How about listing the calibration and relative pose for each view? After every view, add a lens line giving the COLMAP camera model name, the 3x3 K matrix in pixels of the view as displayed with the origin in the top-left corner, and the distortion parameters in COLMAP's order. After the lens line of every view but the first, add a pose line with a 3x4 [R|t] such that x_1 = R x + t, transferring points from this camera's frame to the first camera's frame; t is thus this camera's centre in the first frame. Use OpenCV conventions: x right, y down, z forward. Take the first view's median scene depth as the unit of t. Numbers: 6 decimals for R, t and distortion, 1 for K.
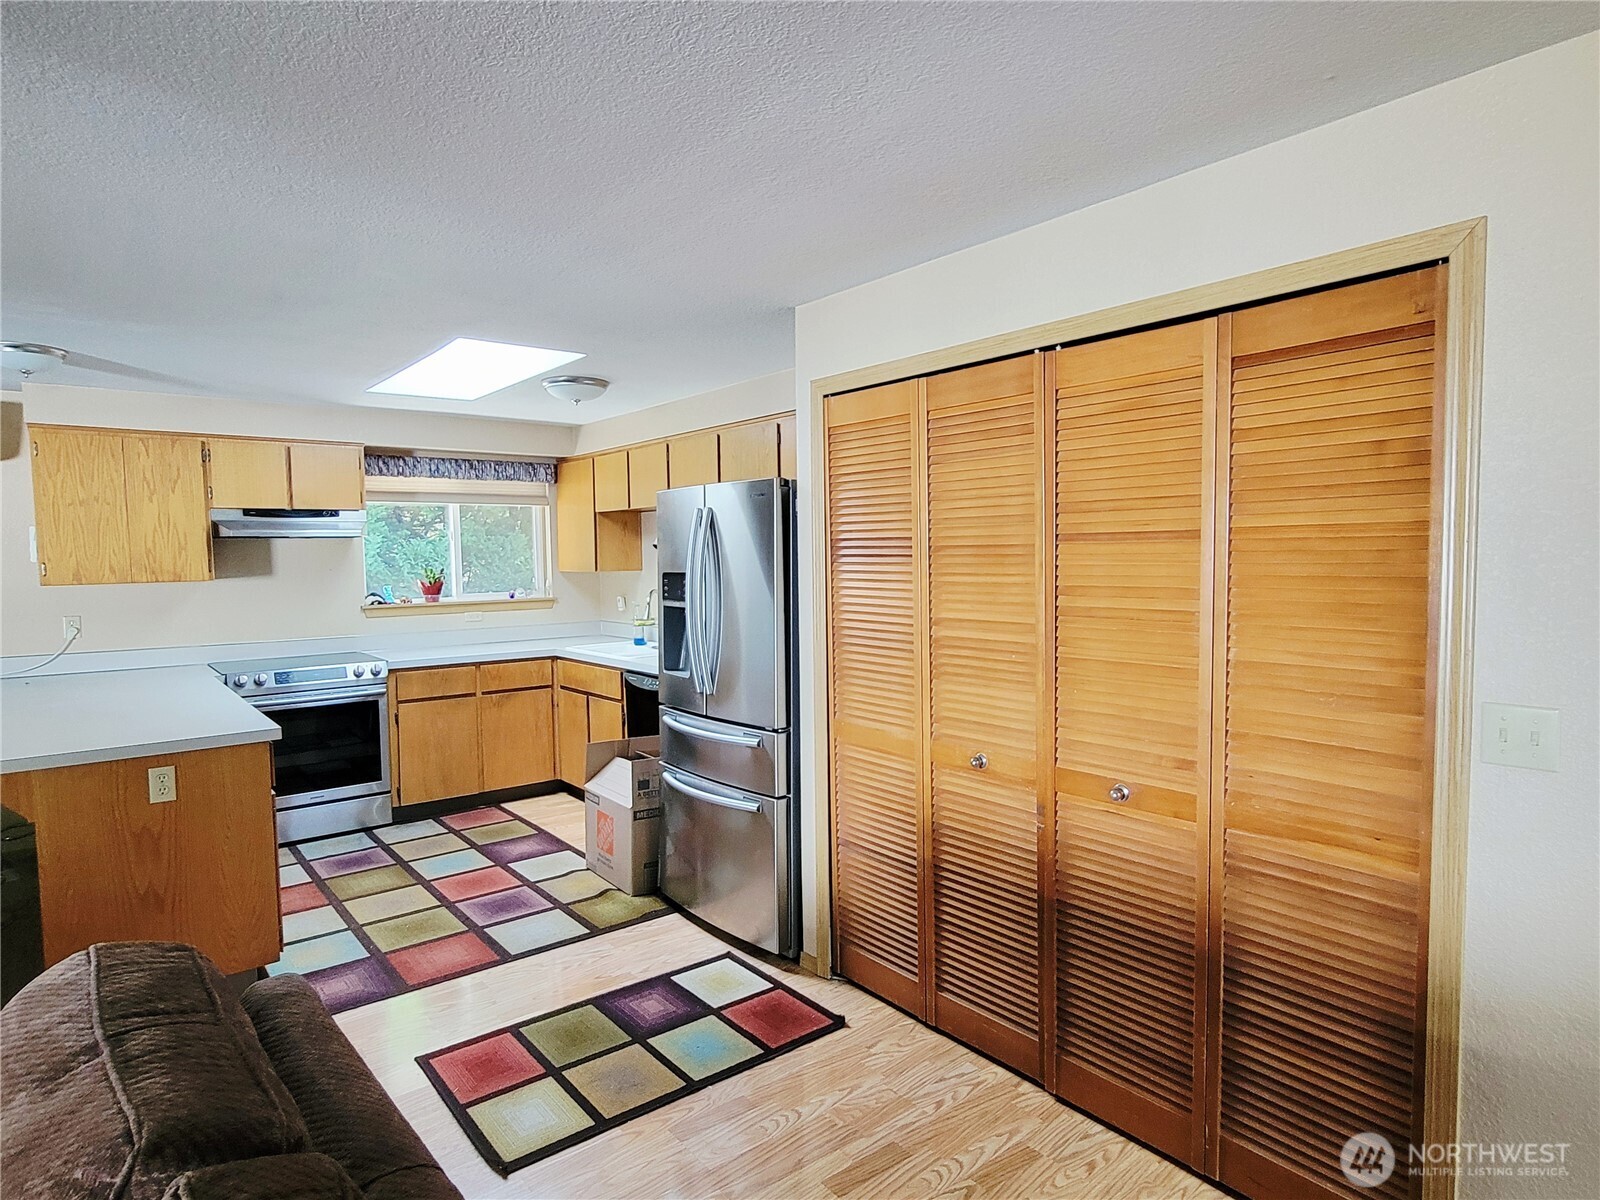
lens RADIAL K [[918.8, 0, 800.7], [0, 918.8, 605.5], [0, 0, 1]] dist [-0.000015, -0.002655]
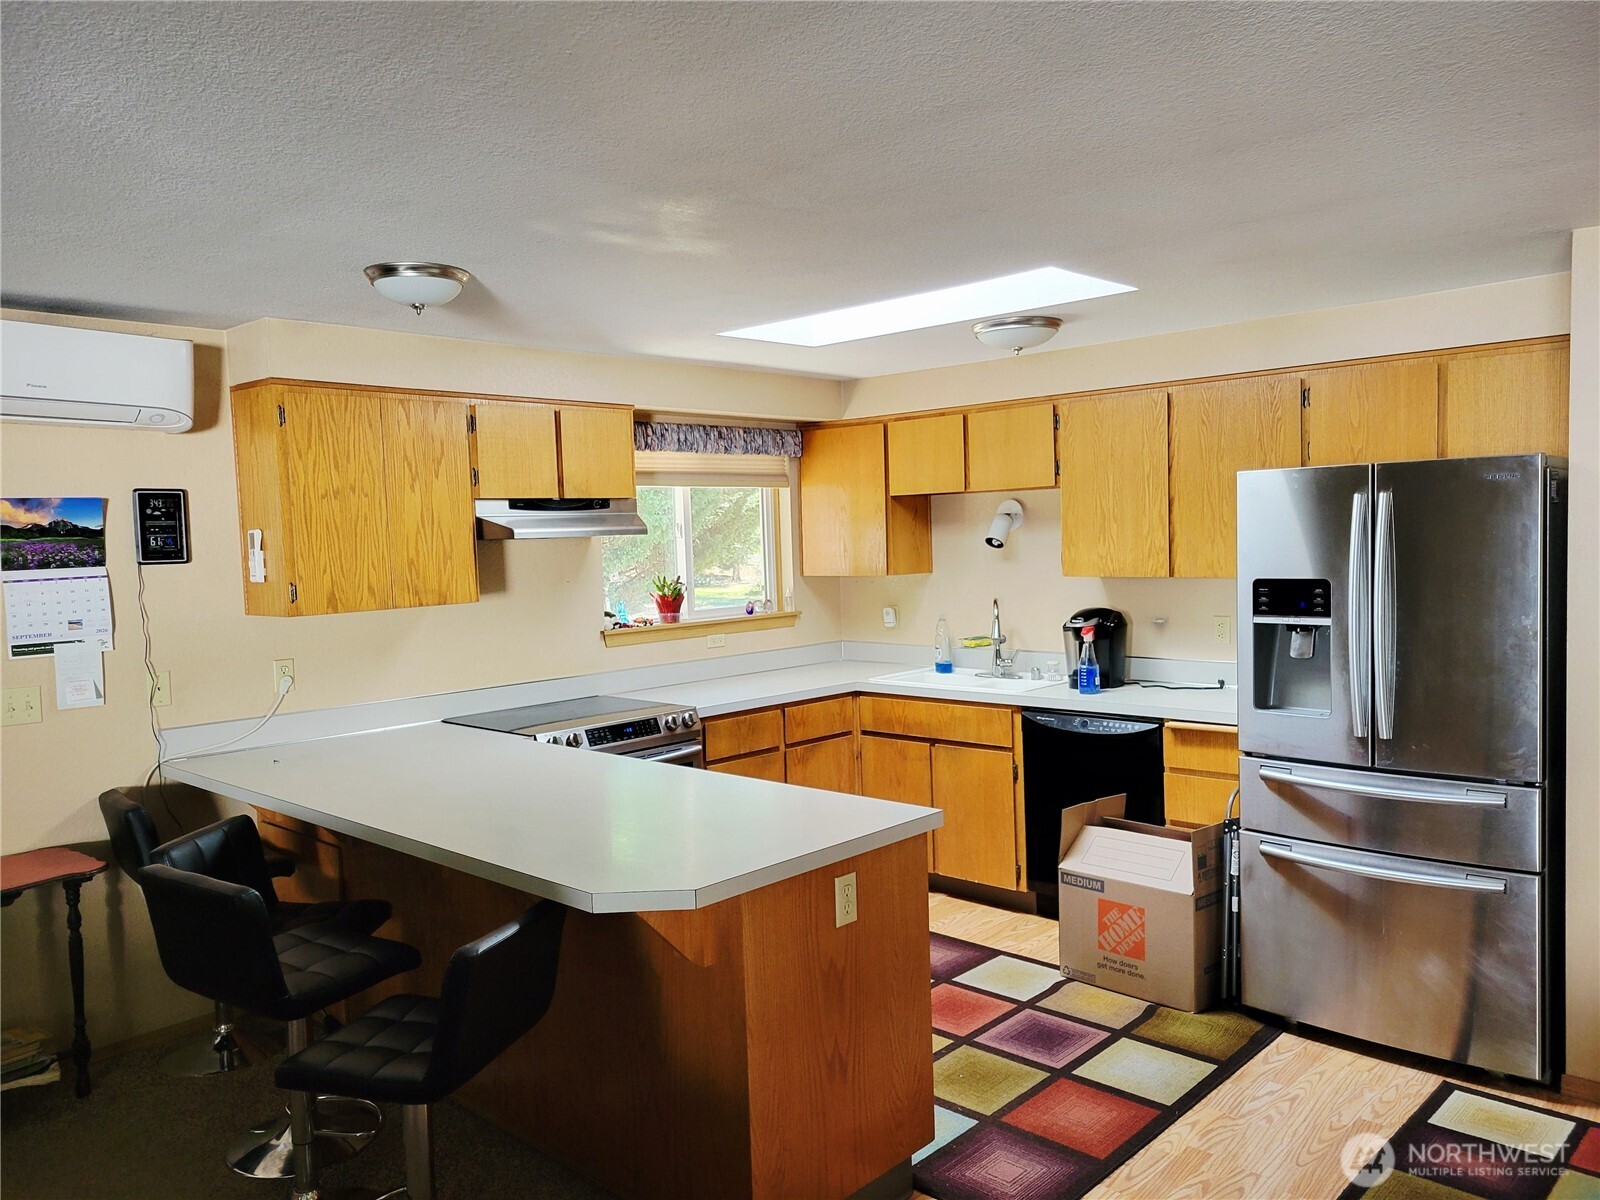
lens RADIAL K [[1204.1, 0, 792.5], [0, 1204.1, 599.8], [0, 0, 1]] dist [0.037606, -0.006211]
pose [[0.990841, -0.023956, 0.132889, -0.497445], [0.024493, 0.999697, -0.002406, -0.019472], [-0.132791, 0.005638, 0.991128, 0.050813]]
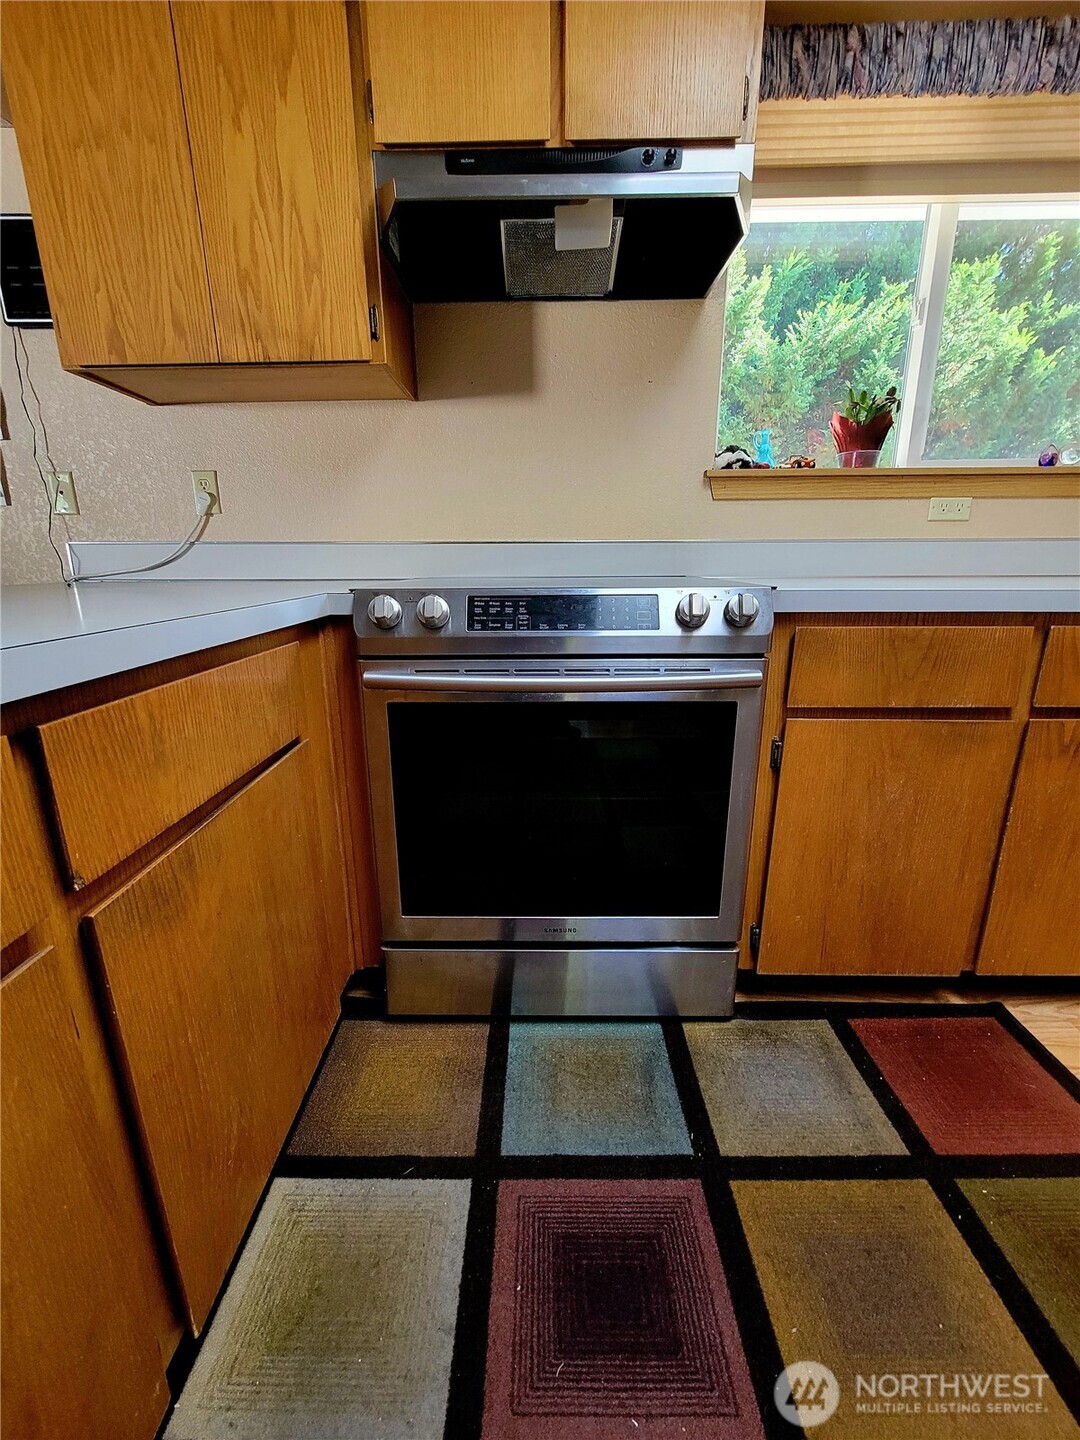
lens RADIAL K [[589.0, 0, 534.9], [0, 589.0, 710.3], [0, 0, 1]] dist [0.001099, 0.000742]
pose [[0.772314, 0.170563, -0.611914, -0.378893], [-0.041649, 0.974802, 0.219147, 0.060562], [0.633874, -0.143765, 0.759958, 0.777775]]
